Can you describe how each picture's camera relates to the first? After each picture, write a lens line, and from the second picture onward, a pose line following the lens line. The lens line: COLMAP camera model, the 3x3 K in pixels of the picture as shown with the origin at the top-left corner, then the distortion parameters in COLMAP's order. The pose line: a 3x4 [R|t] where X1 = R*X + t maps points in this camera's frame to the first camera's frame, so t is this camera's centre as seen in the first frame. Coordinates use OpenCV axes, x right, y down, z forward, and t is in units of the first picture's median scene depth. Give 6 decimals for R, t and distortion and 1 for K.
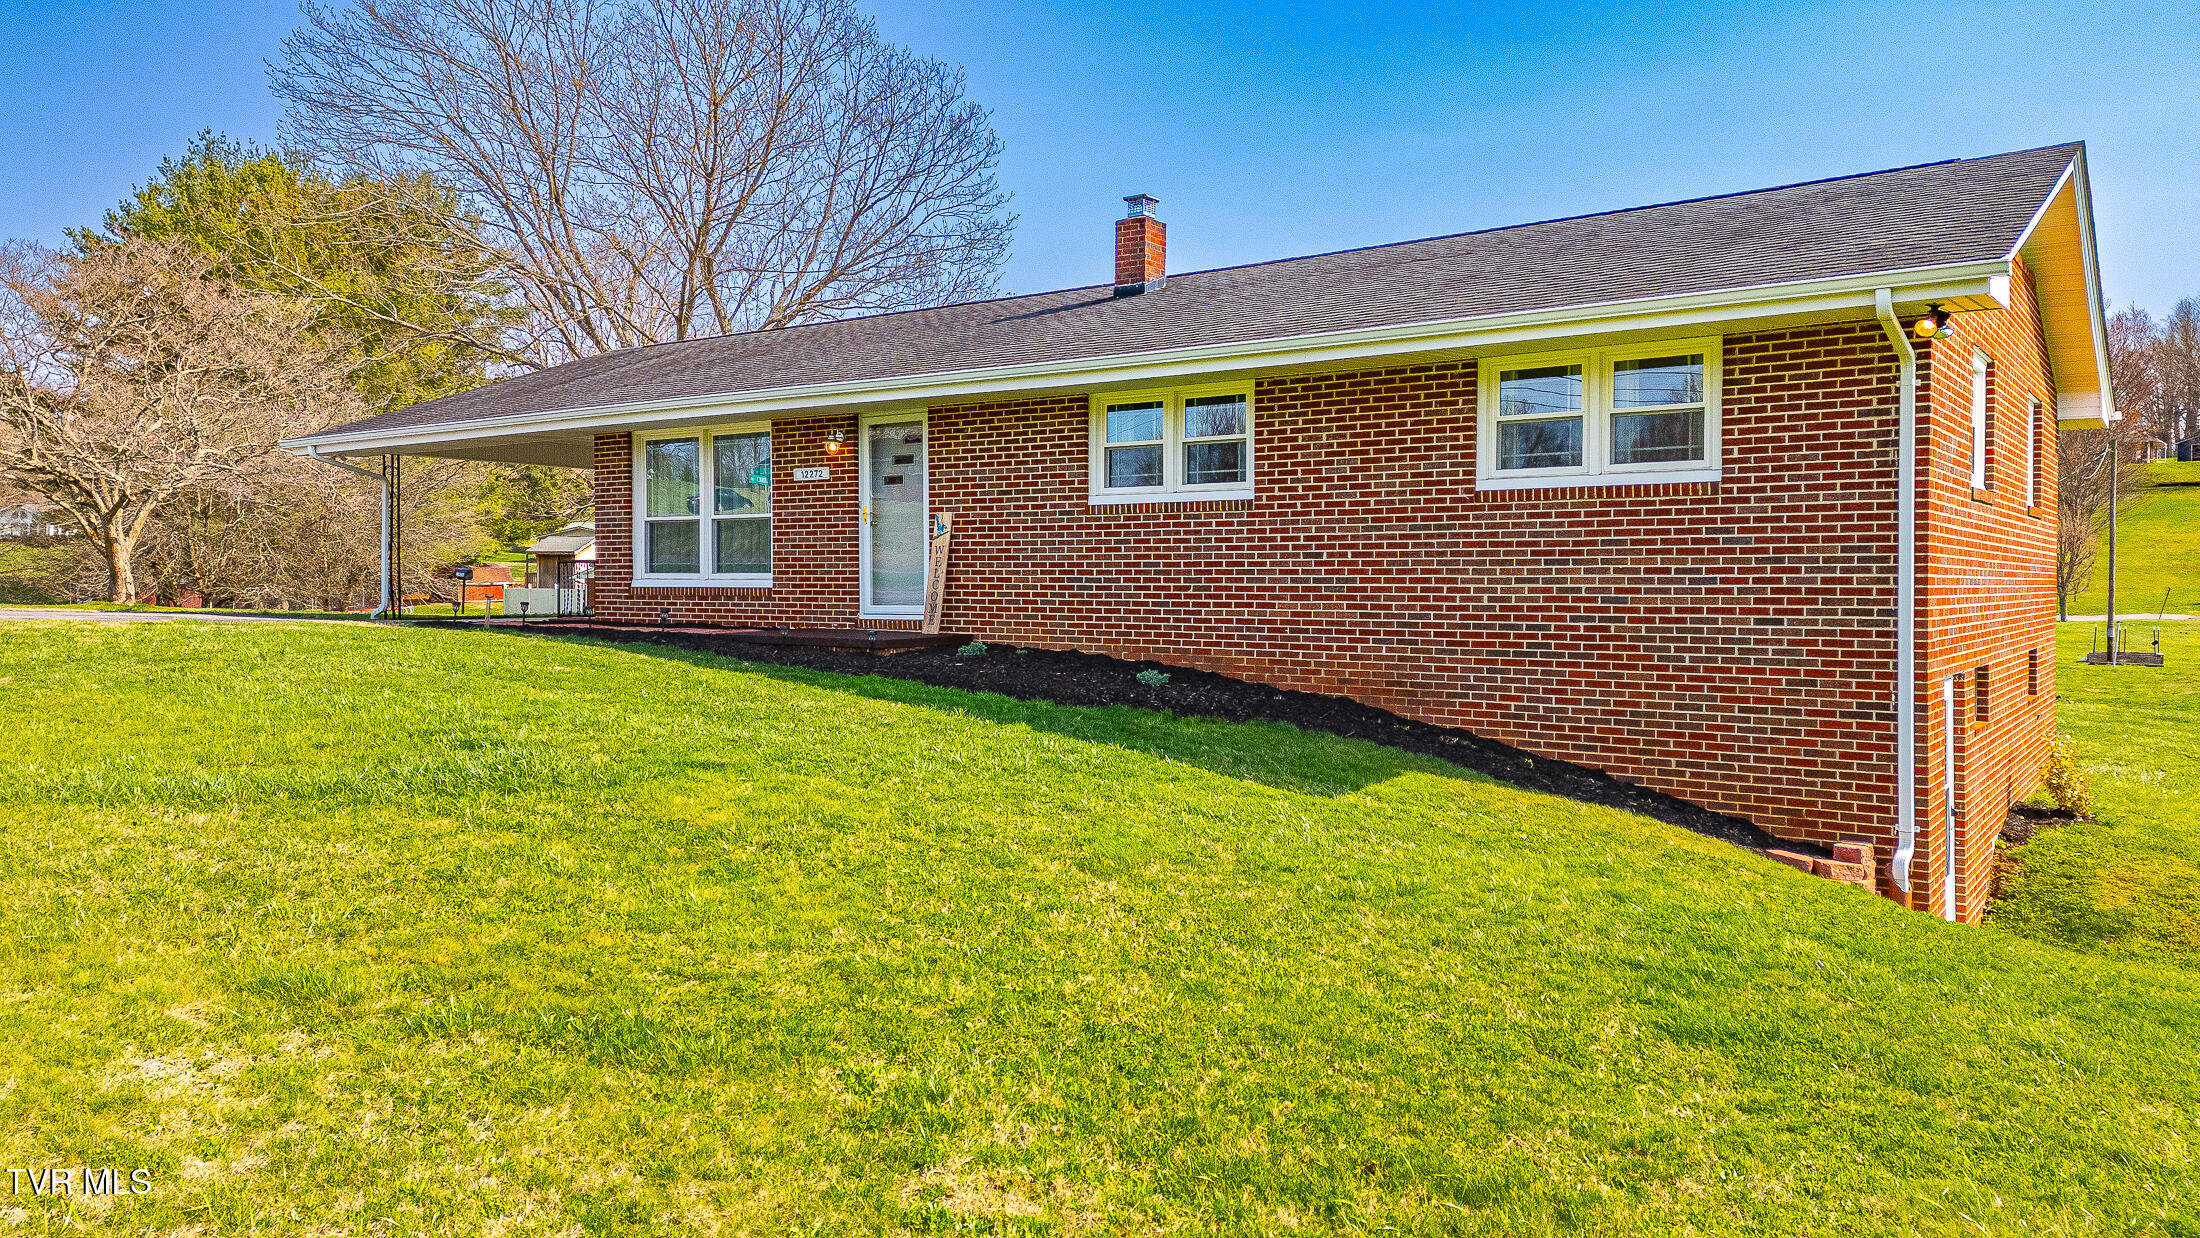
lens RADIAL K [[1502.4, 0, 1100.0], [0, 1502.4, 619.0], [0, 0, 1]] dist [0.072304, -0.044289]
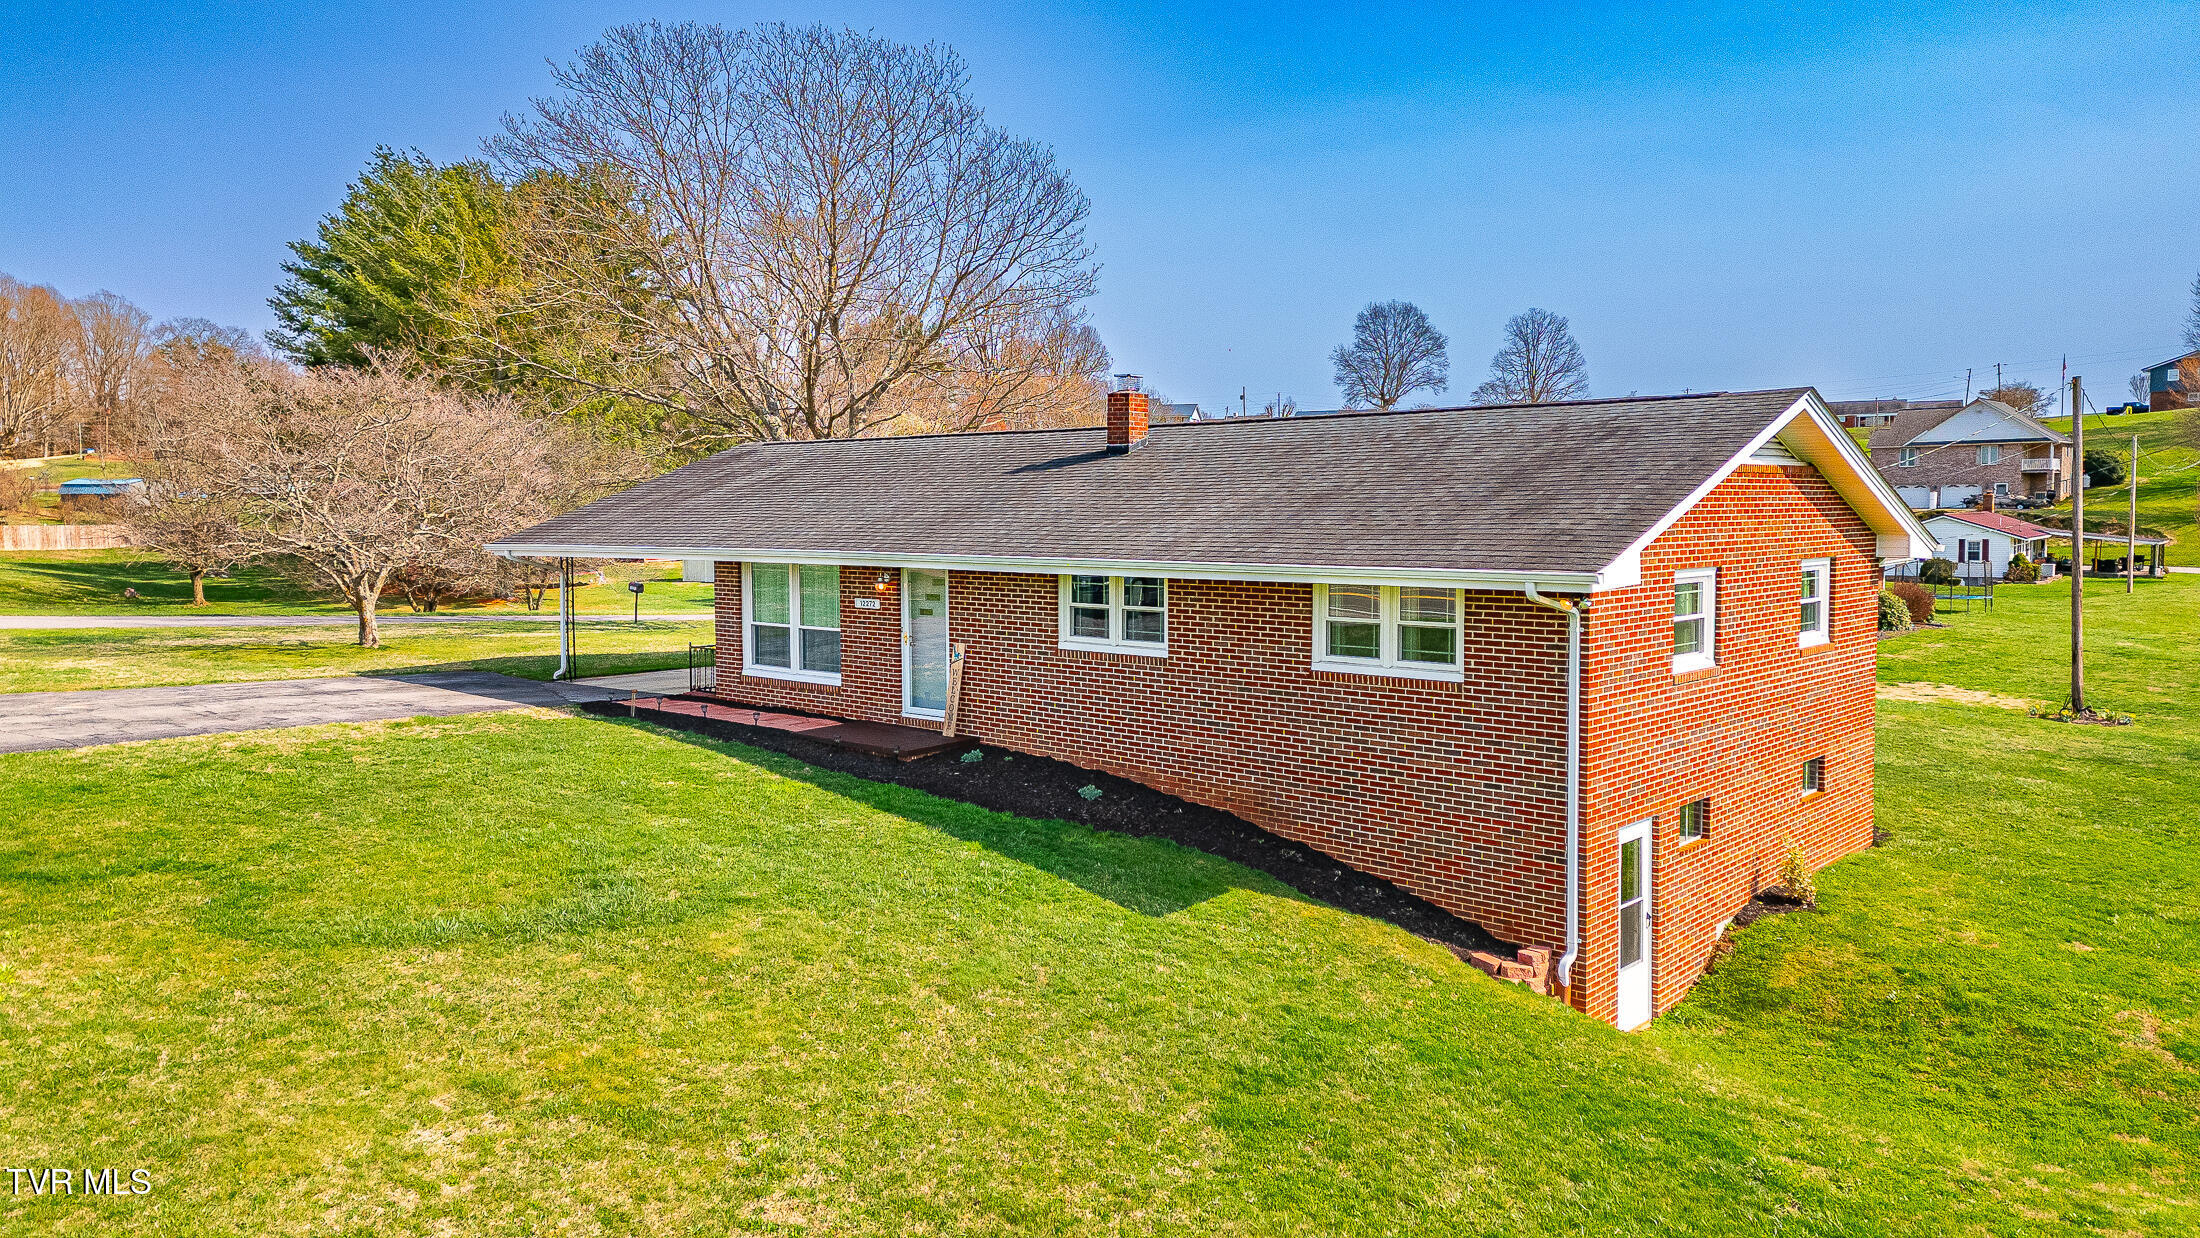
lens RADIAL K [[1480.3, 0, 1100.0], [0, 1480.3, 619.0], [0, 0, 1]] dist [0.054407, -0.002496]
pose [[0.994396, 0.002995, -0.105676, 0.287519], [0.001518, 0.999091, 0.042603, -0.271655], [0.105707, -0.042525, 0.993488, -0.509573]]
